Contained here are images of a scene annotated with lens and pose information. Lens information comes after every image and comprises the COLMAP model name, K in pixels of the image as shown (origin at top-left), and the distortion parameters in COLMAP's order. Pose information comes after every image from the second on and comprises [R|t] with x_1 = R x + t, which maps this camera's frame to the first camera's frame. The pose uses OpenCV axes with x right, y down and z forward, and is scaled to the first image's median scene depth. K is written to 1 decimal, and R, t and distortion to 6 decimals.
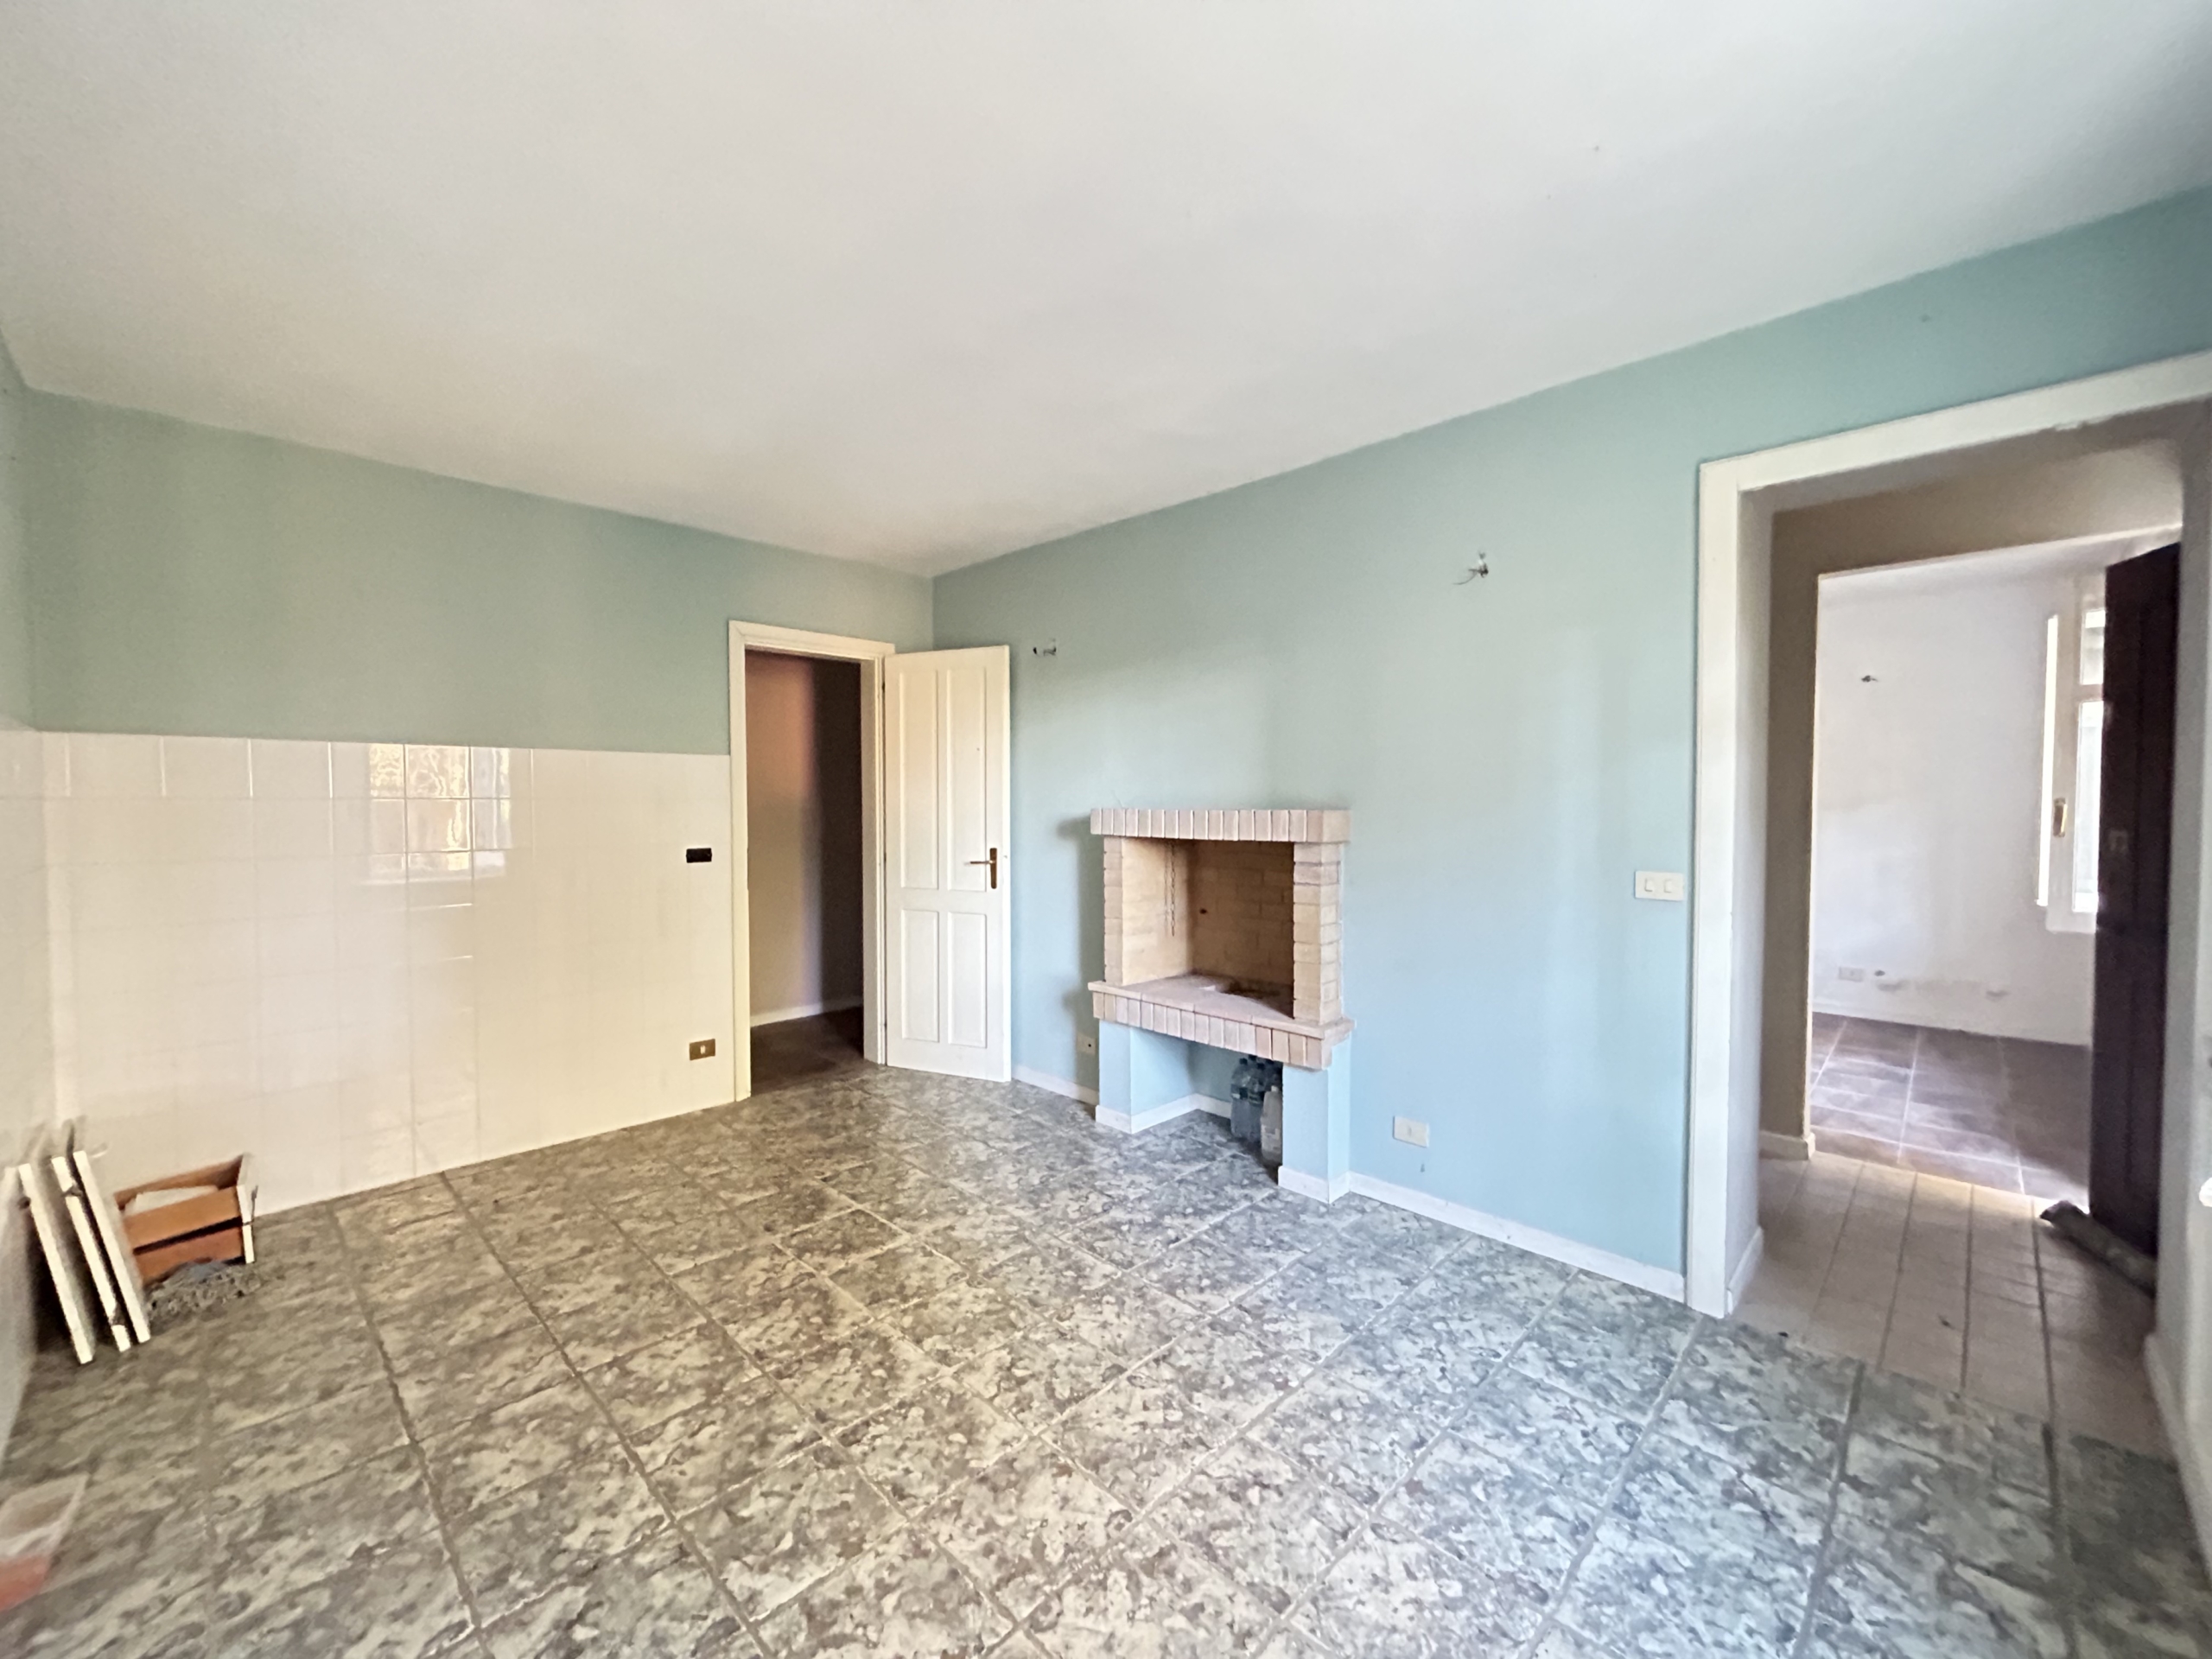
lens RADIAL K [[893.5, 0, 1105.5], [0, 893.5, 829.3], [0, 0, 1]] dist [-0.000034, 0.000213]
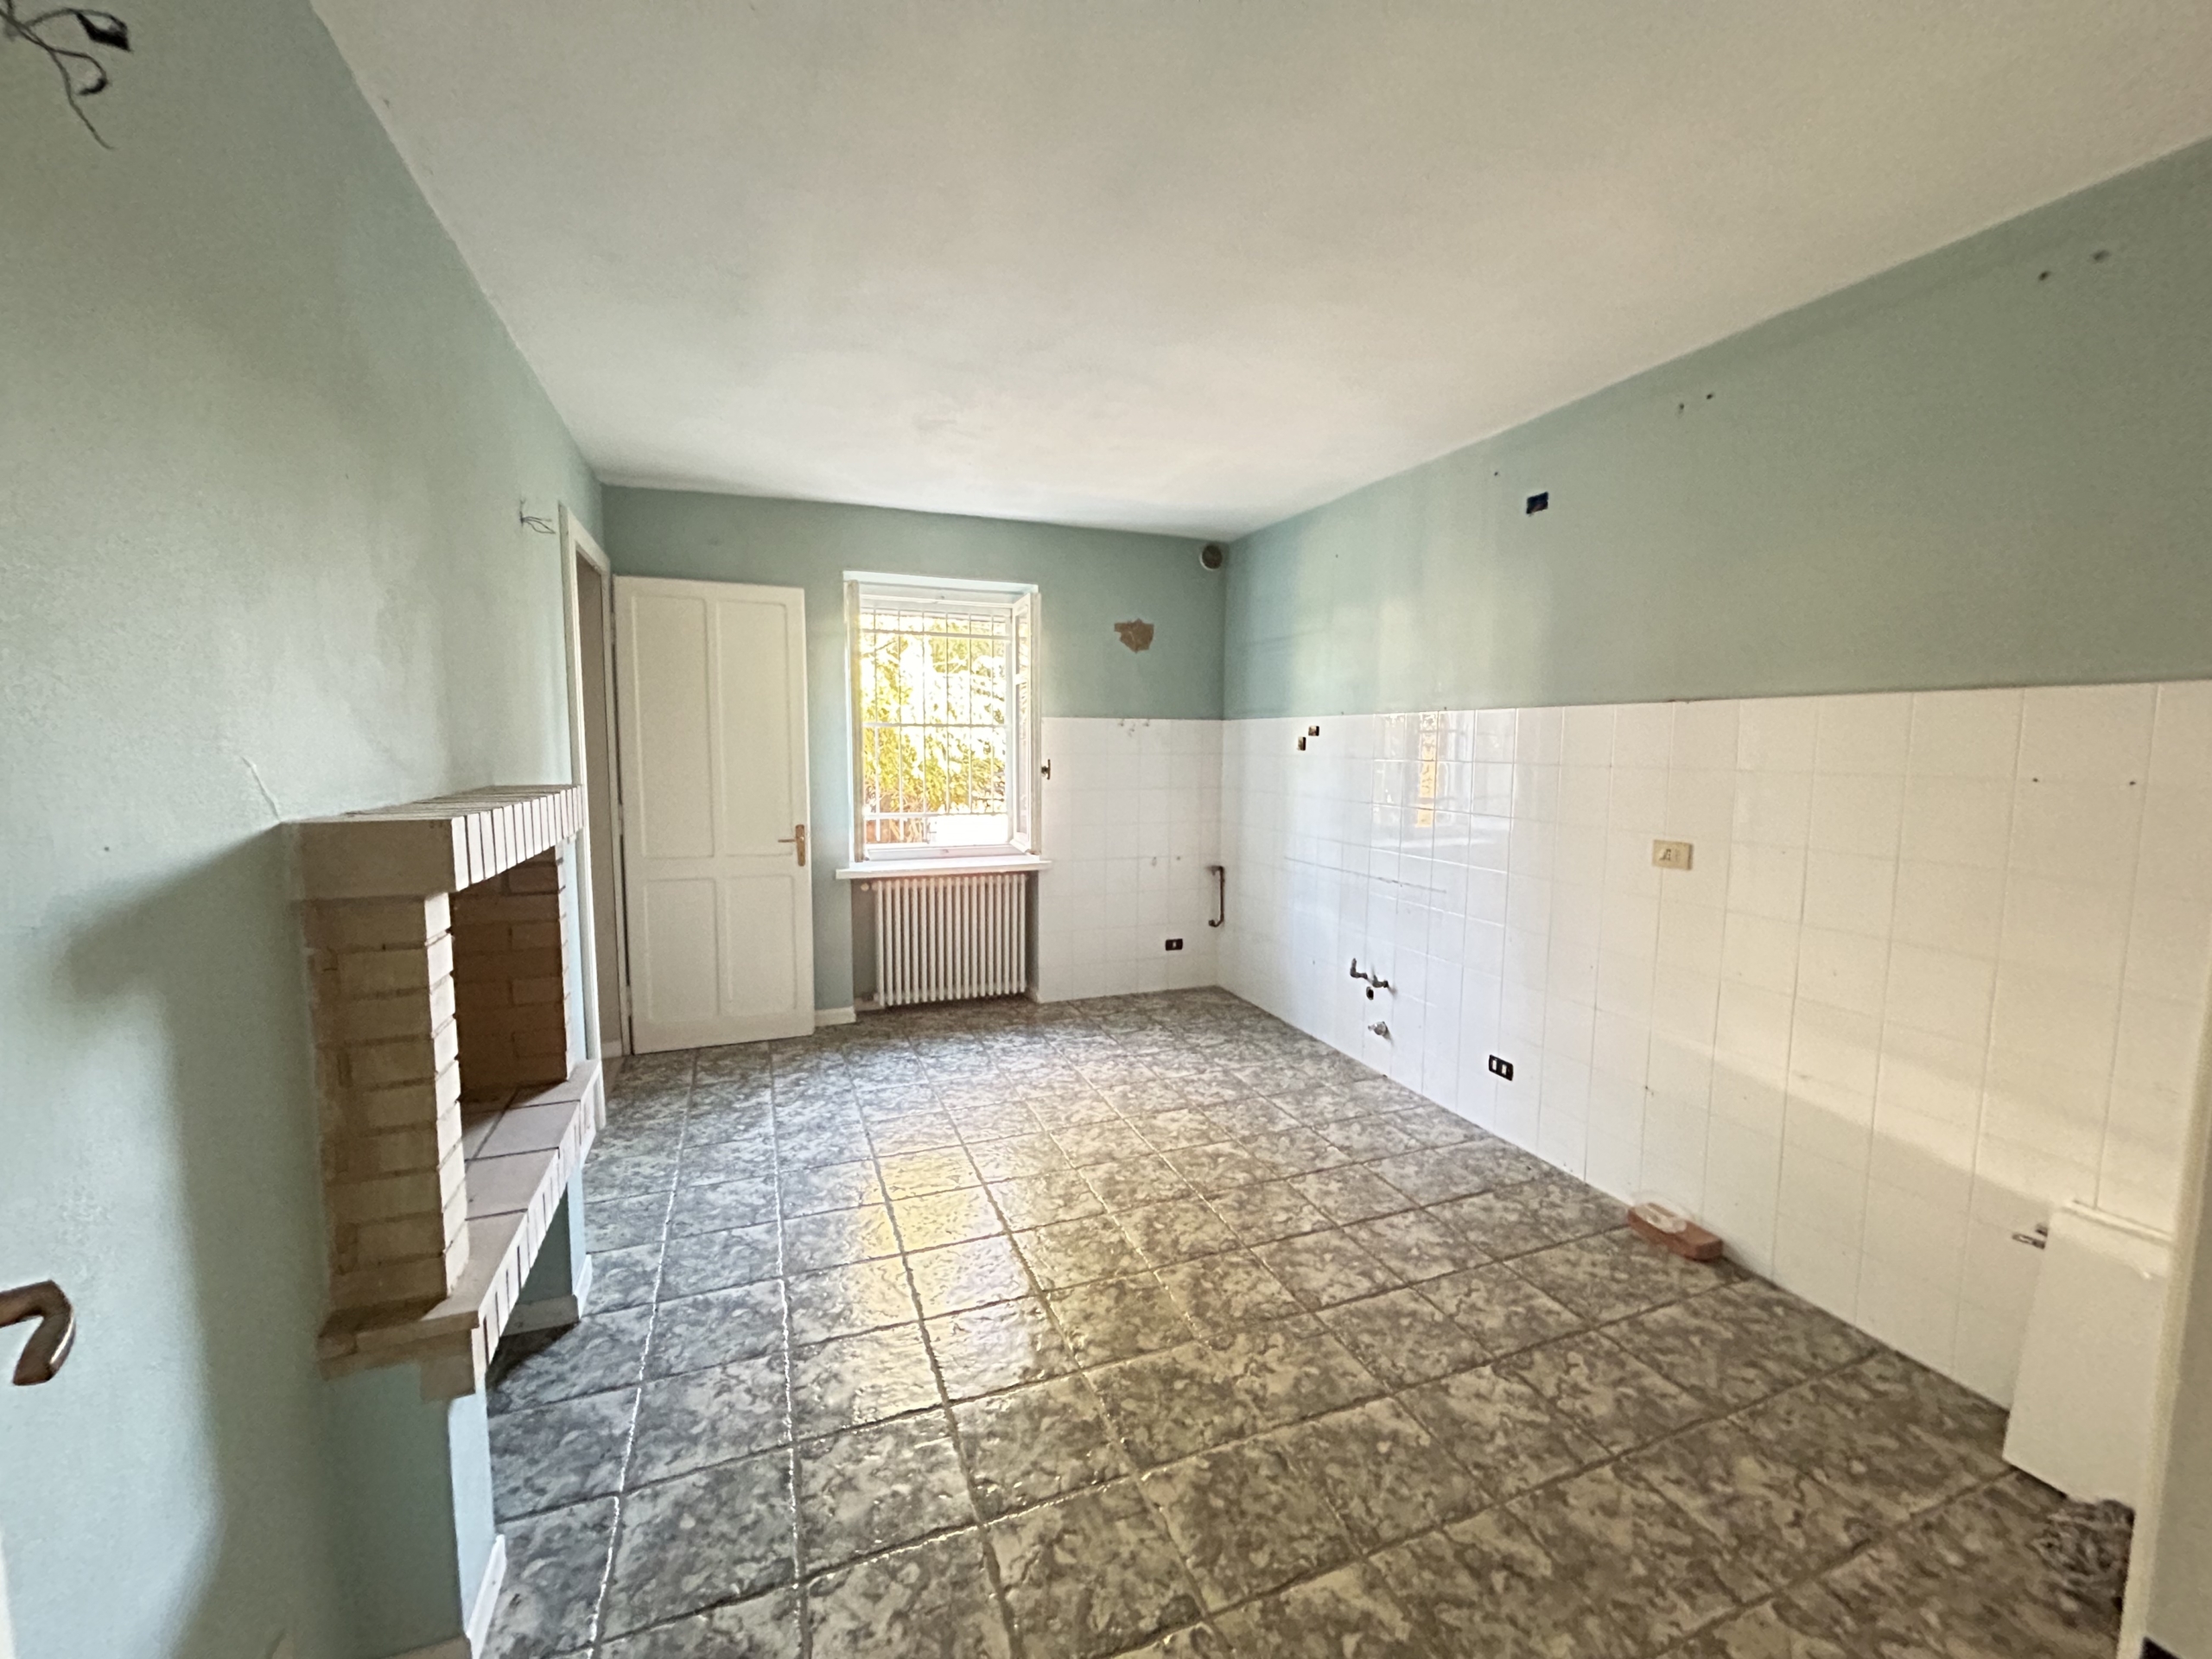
lens RADIAL K [[893.5, 0, 1107.6], [0, 893.5, 830.8], [0, 0, 1]] dist [-0.000034, 0.000213]
pose [[-0.913417, -0.044269, 0.404610, -0.643496], [0.008013, 0.991919, 0.126618, -0.098819], [-0.406946, 0.118897, -0.905681, 2.015510]]
